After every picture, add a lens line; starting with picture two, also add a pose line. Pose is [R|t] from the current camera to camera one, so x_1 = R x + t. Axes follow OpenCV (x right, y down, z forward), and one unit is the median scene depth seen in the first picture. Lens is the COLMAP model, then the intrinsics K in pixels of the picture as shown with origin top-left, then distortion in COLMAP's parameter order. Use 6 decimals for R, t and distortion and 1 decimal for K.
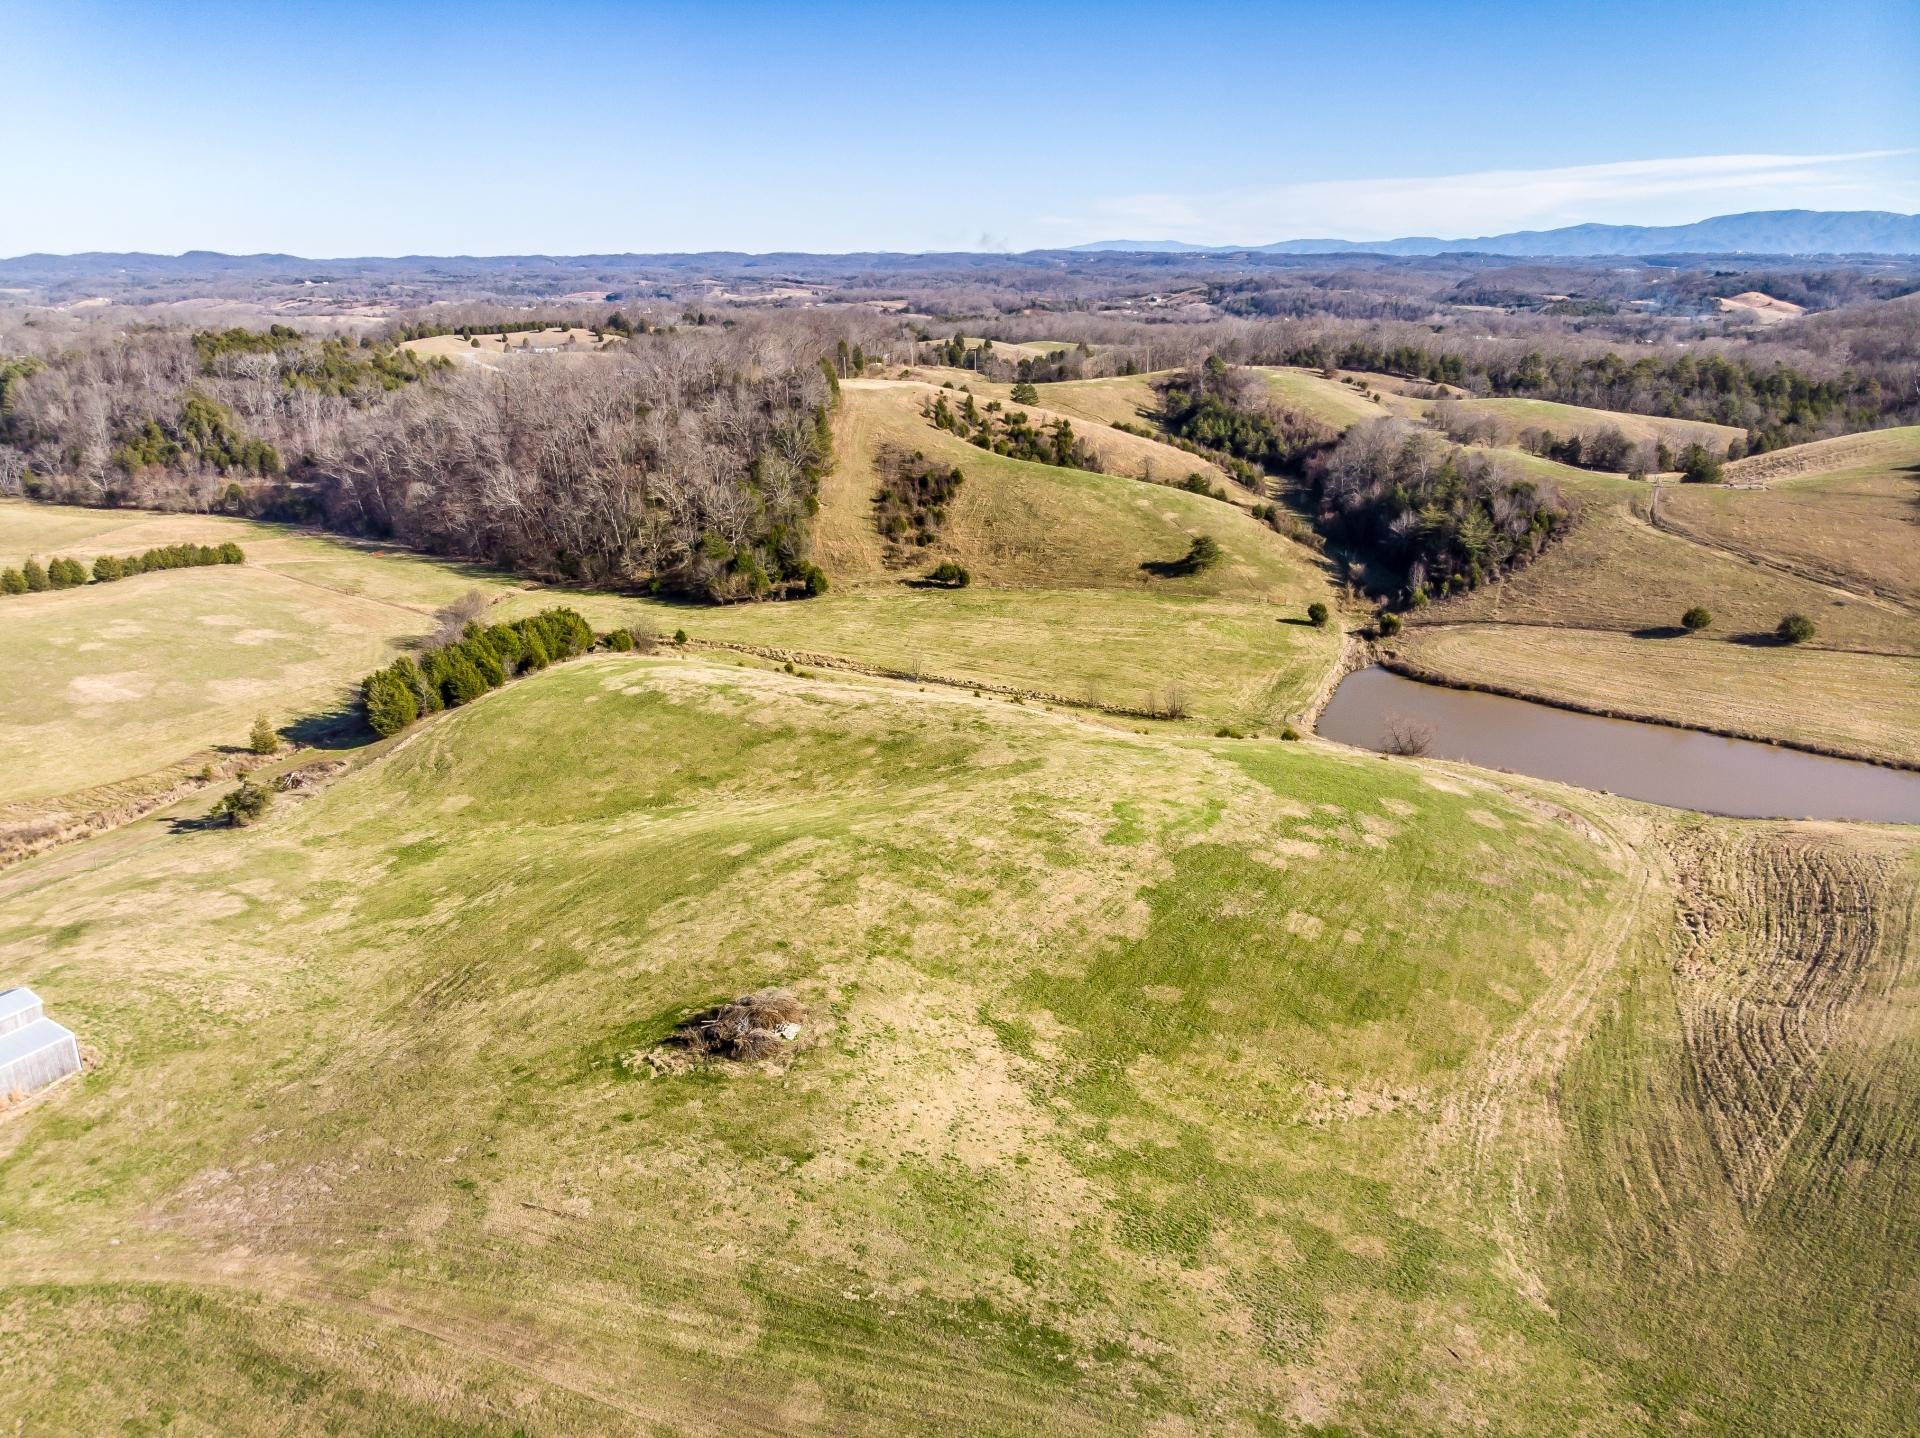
lens RADIAL K [[1416.8, 0, 970.1], [0, 1416.8, 715.2], [0, 0, 1]] dist [-0.008735, 0.013210]
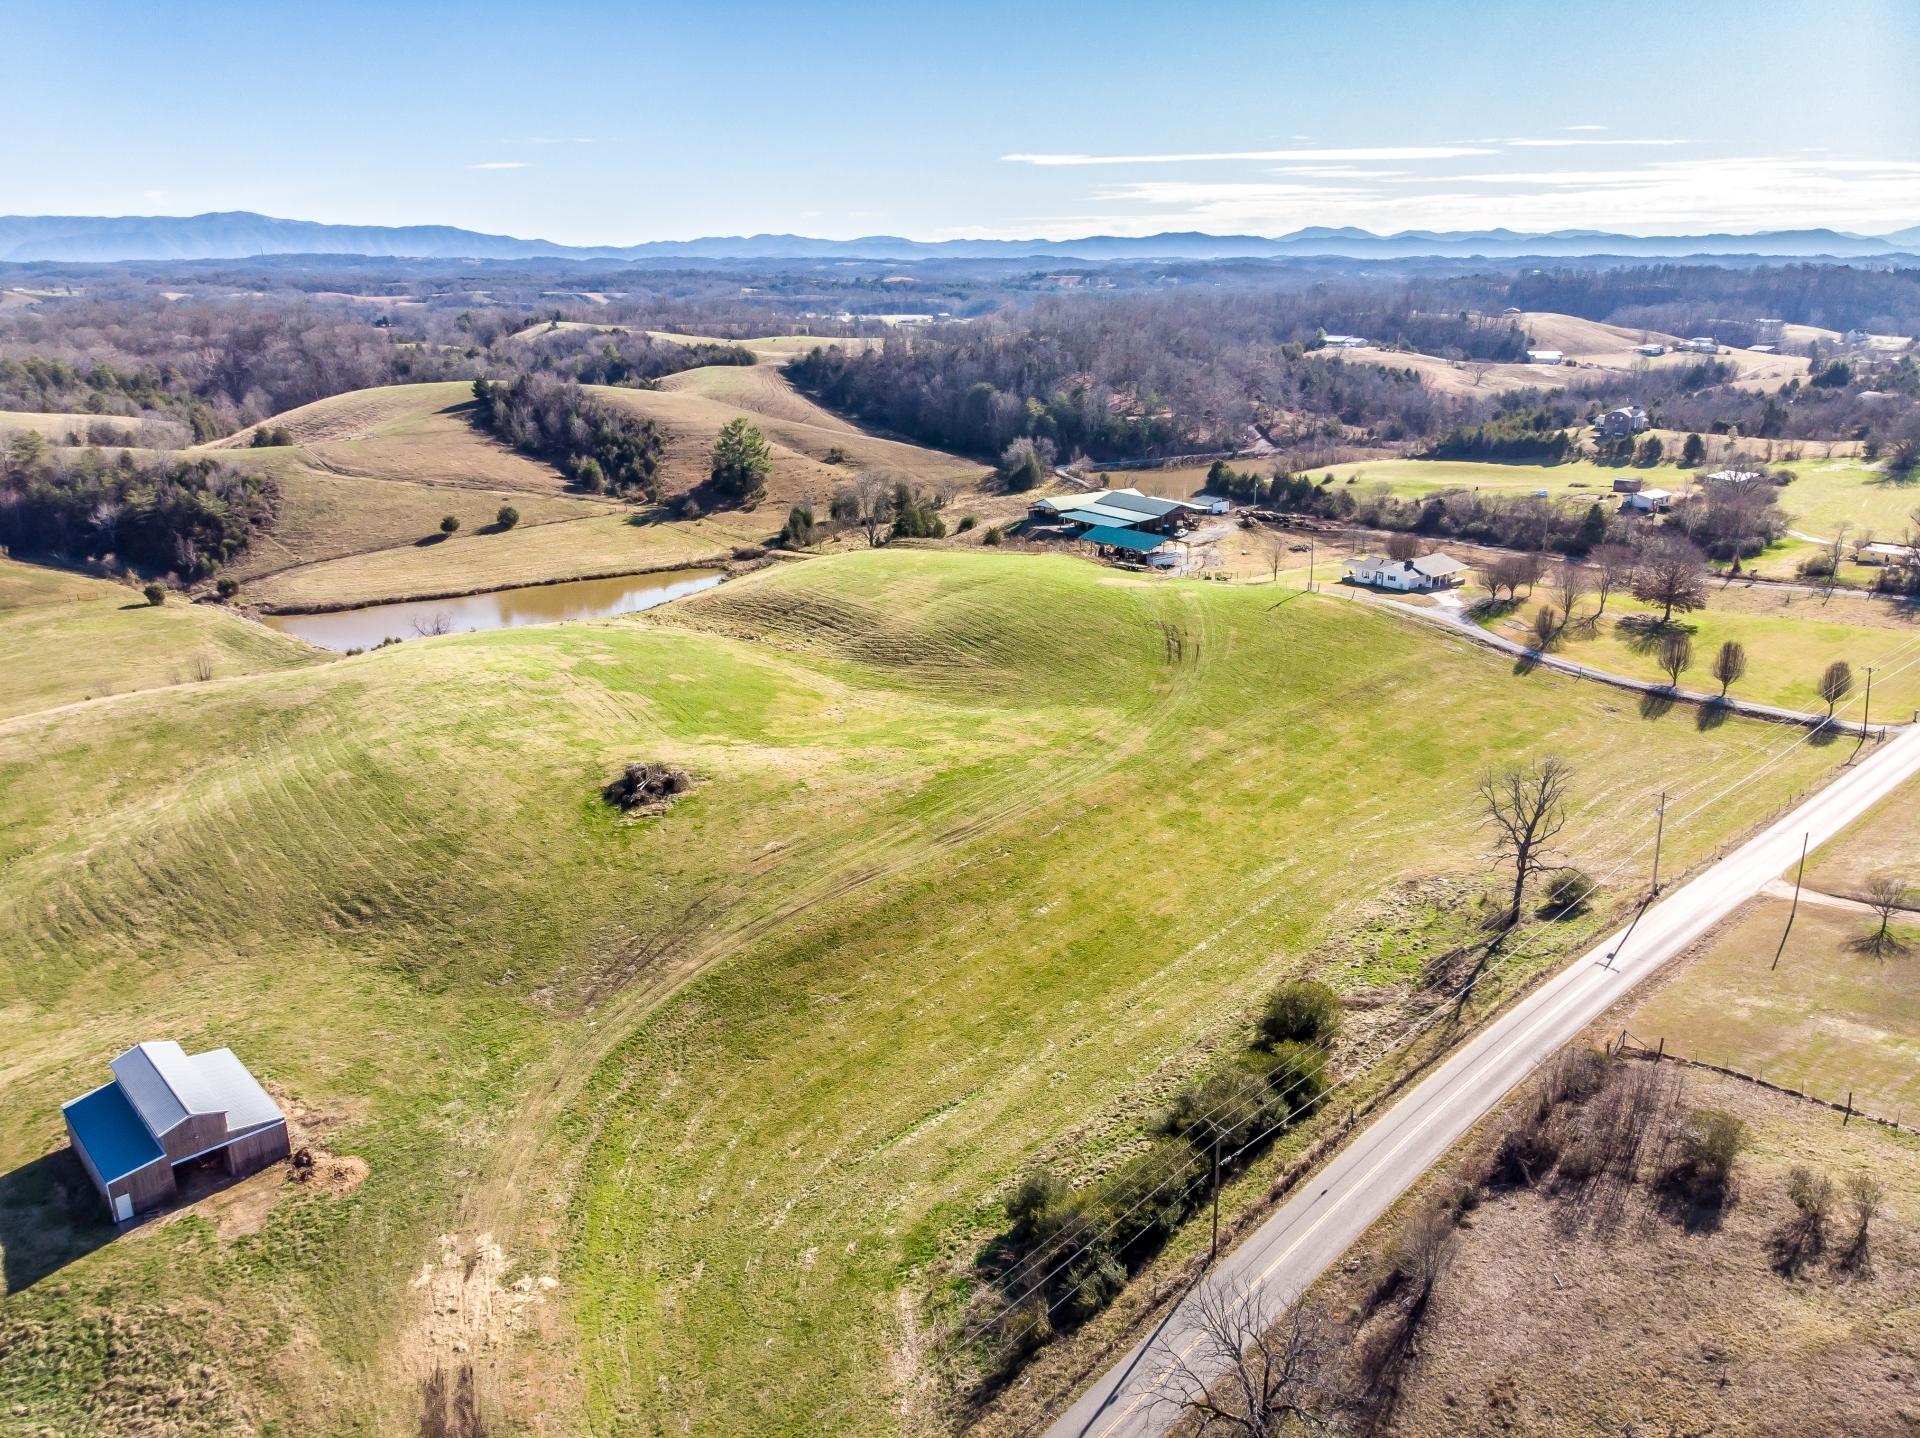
lens RADIAL K [[1416.8, 0, 963.4], [0, 1416.8, 729.3], [0, 0, 1]] dist [-0.008735, 0.013210]
pose [[0.332443, -0.296389, 0.895341, -0.524723], [0.293348, 0.934742, 0.200512, -0.010666], [-0.896342, 0.195988, 0.397694, 0.048337]]
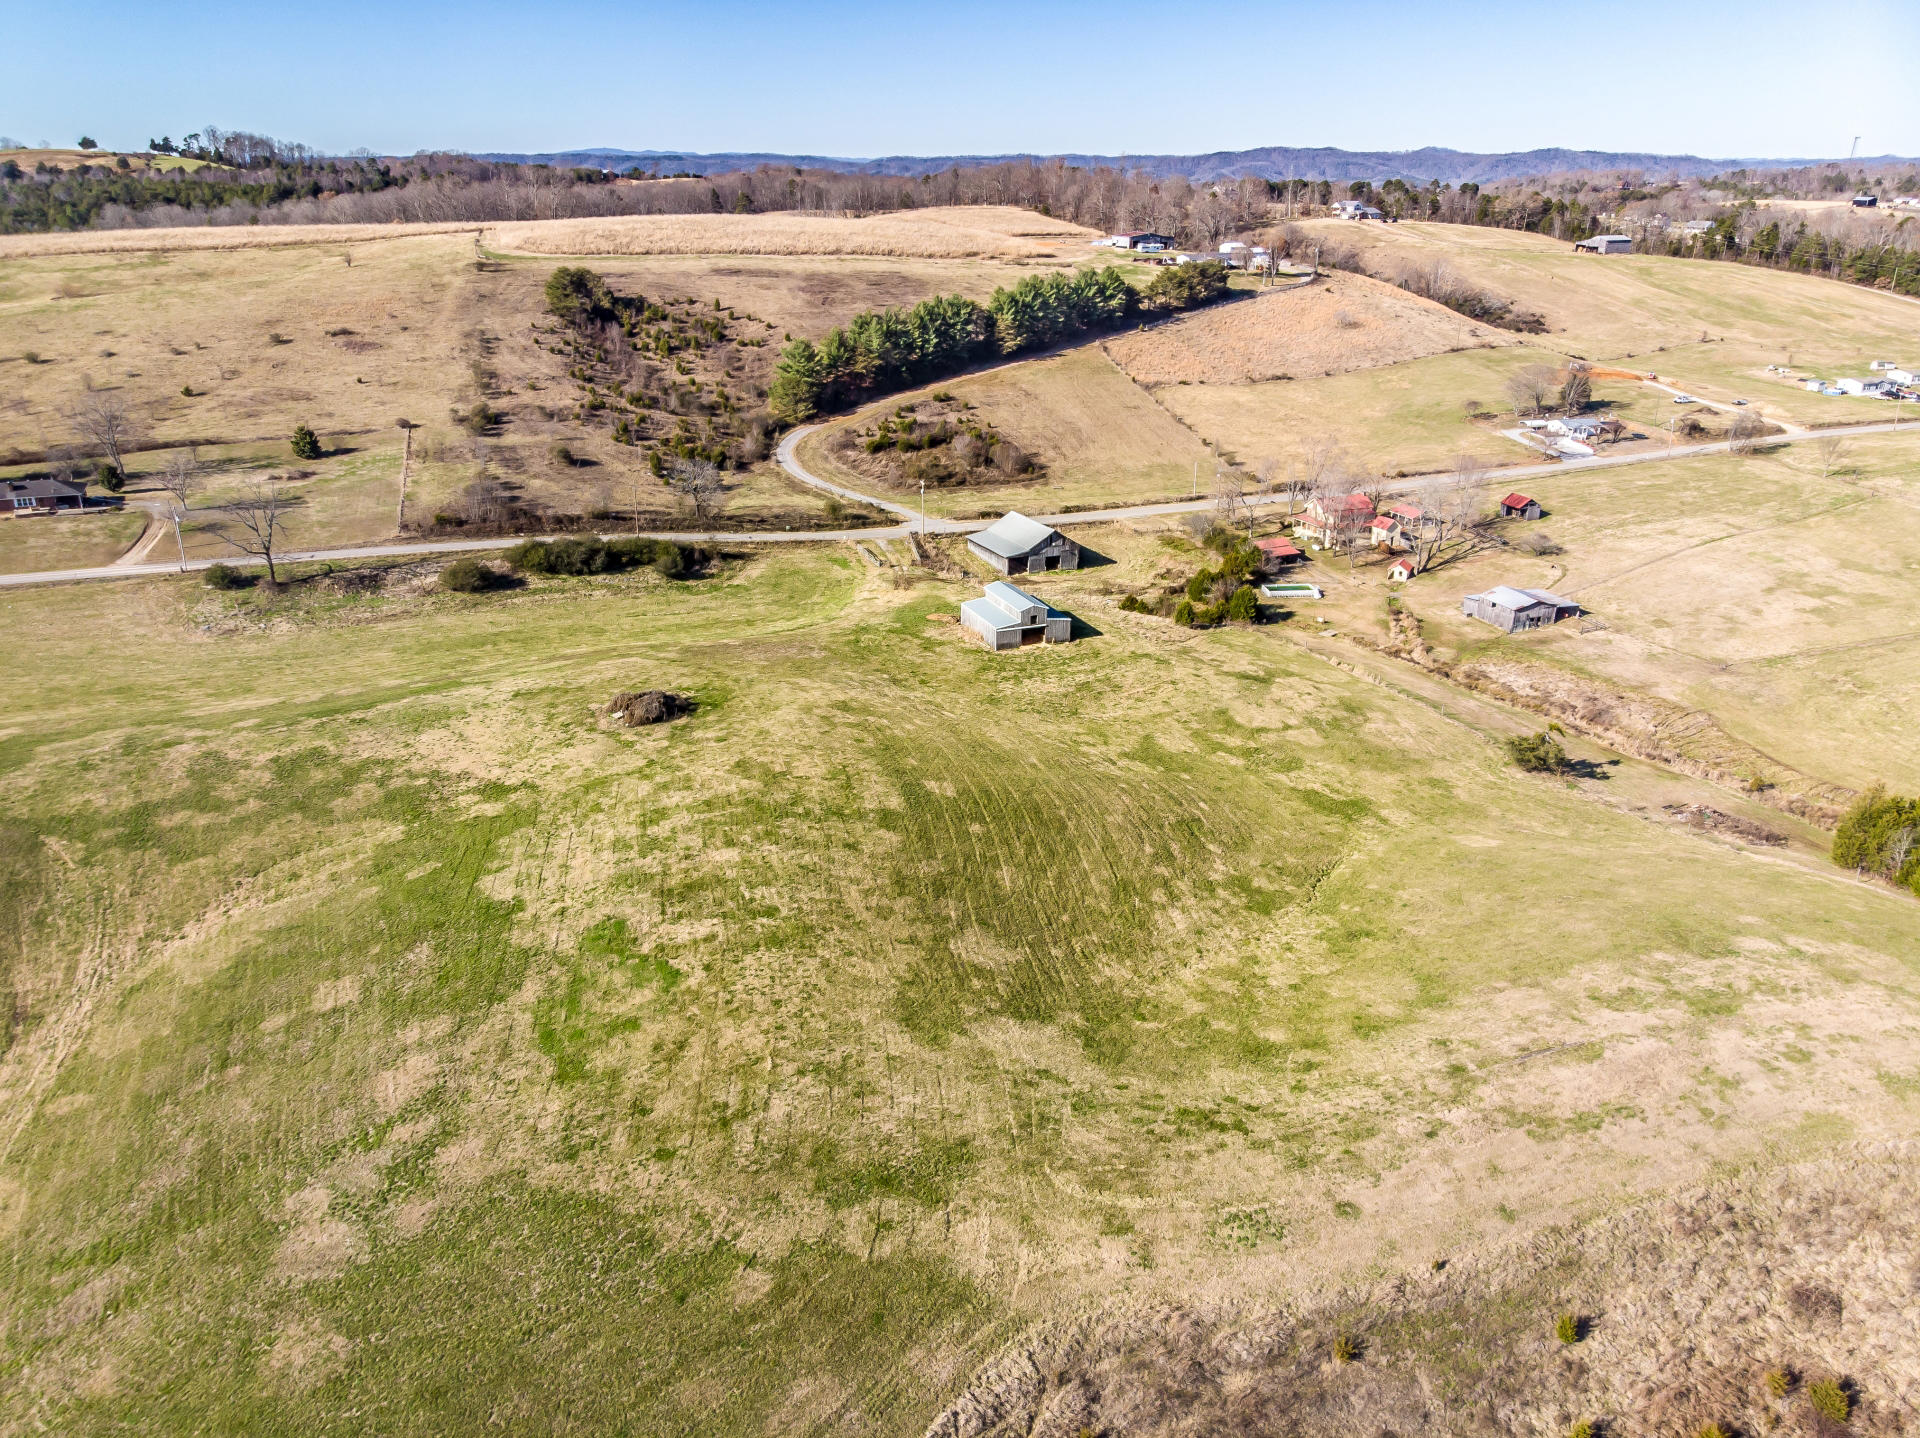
lens RADIAL K [[1416.8, 0, 957.4], [0, 1416.8, 729.7], [0, 0, 1]] dist [-0.008735, 0.013210]
pose [[-0.654538, 0.284681, -0.700383, 0.253868], [-0.227031, 0.809629, 0.541256, -0.238544], [0.721136, 0.513281, -0.465301, 0.749431]]
